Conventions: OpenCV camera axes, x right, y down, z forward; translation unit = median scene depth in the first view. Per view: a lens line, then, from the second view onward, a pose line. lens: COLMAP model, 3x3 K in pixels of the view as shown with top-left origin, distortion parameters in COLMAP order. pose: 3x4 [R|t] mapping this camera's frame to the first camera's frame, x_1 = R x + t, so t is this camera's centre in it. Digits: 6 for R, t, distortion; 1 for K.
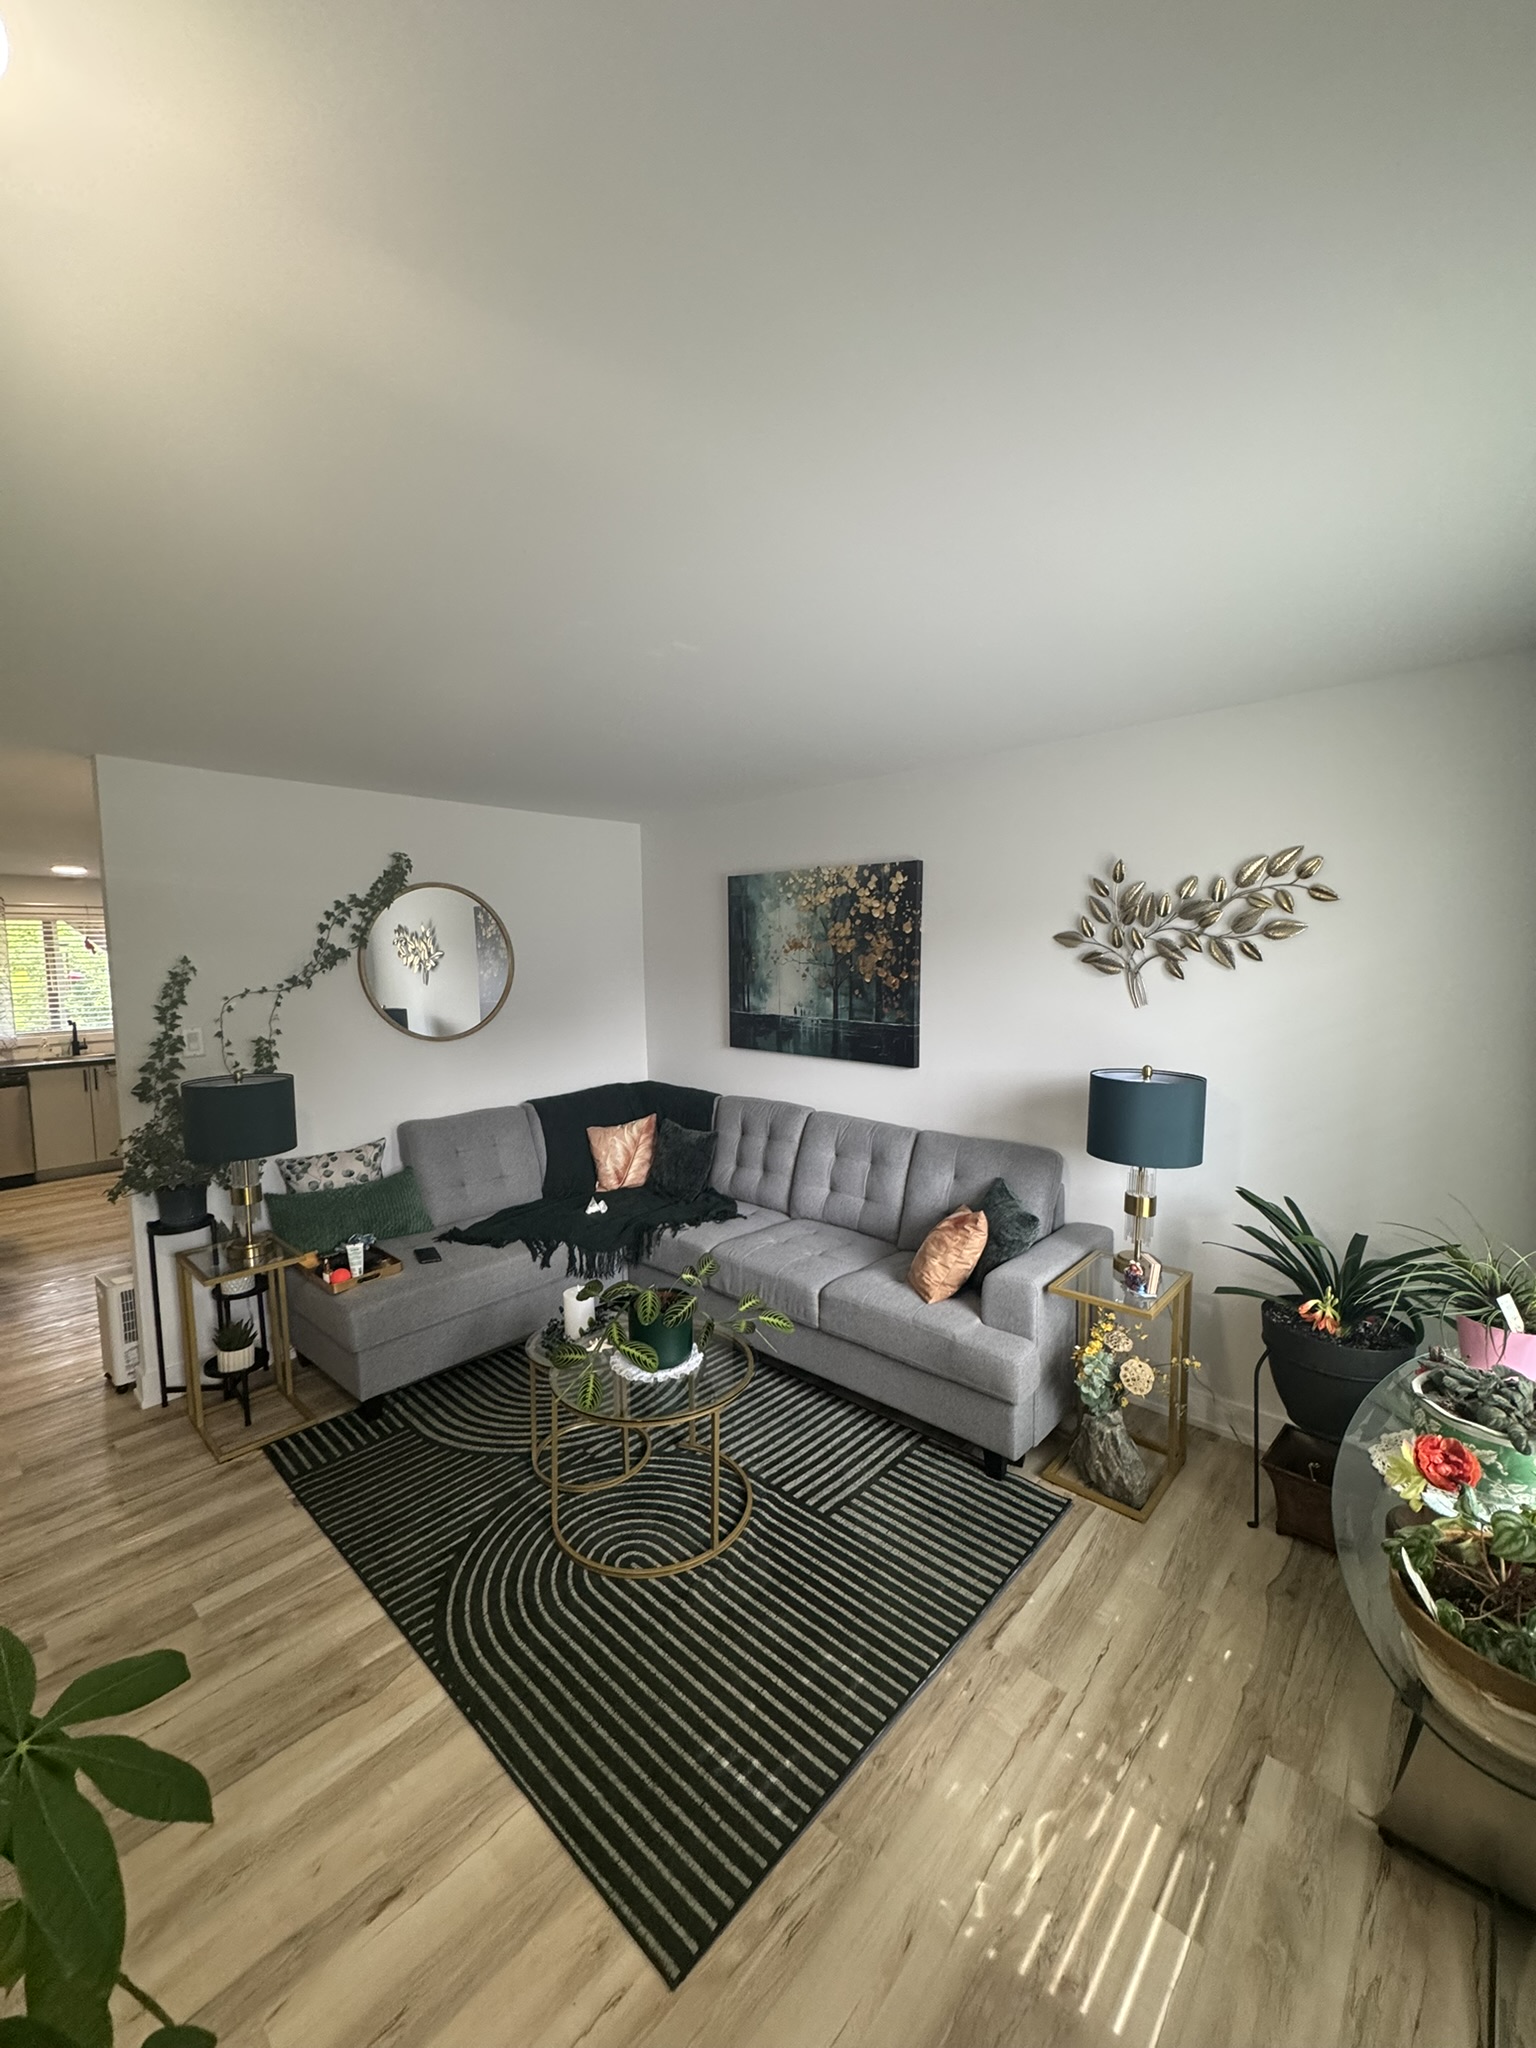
lens RADIAL K [[818.9, 0, 768.9], [0, 818.9, 1023.6], [0, 0, 1]] dist [0.000256, 0.000255]
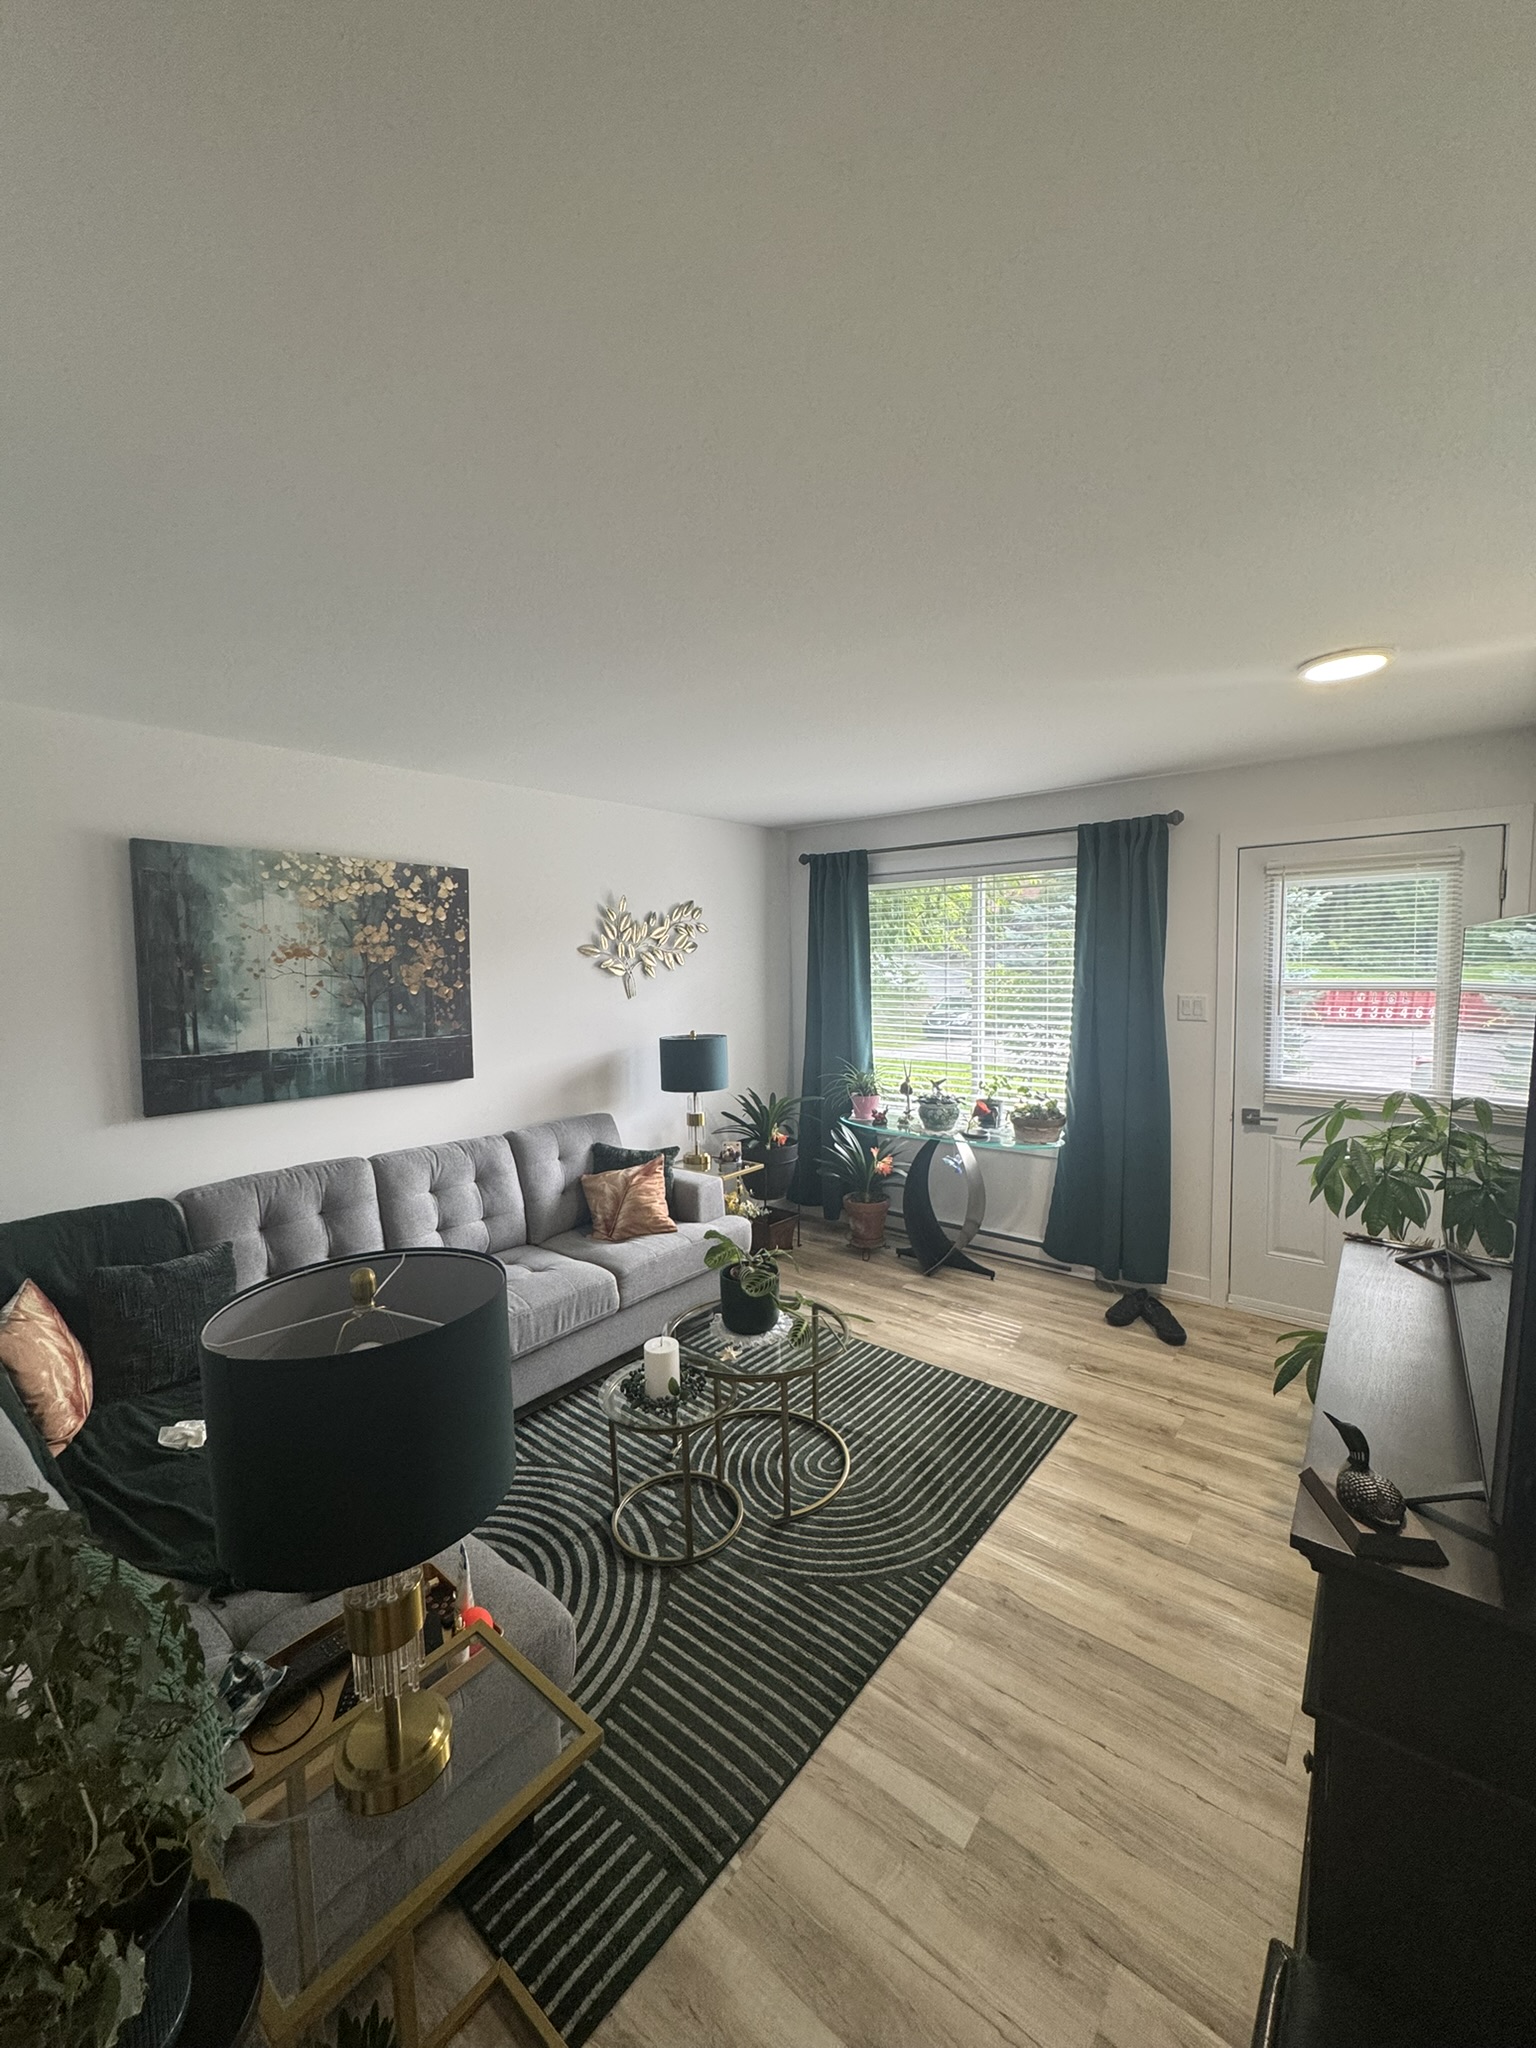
lens RADIAL K [[818.9, 0, 768.5], [0, 818.9, 1017.7], [0, 0, 1]] dist [0.000256, 0.000255]
pose [[-0.063808, -0.073183, 0.995275, -0.807273], [0.088600, 0.992954, 0.078693, -0.062175], [-0.994021, 0.093202, -0.056875, 0.674005]]
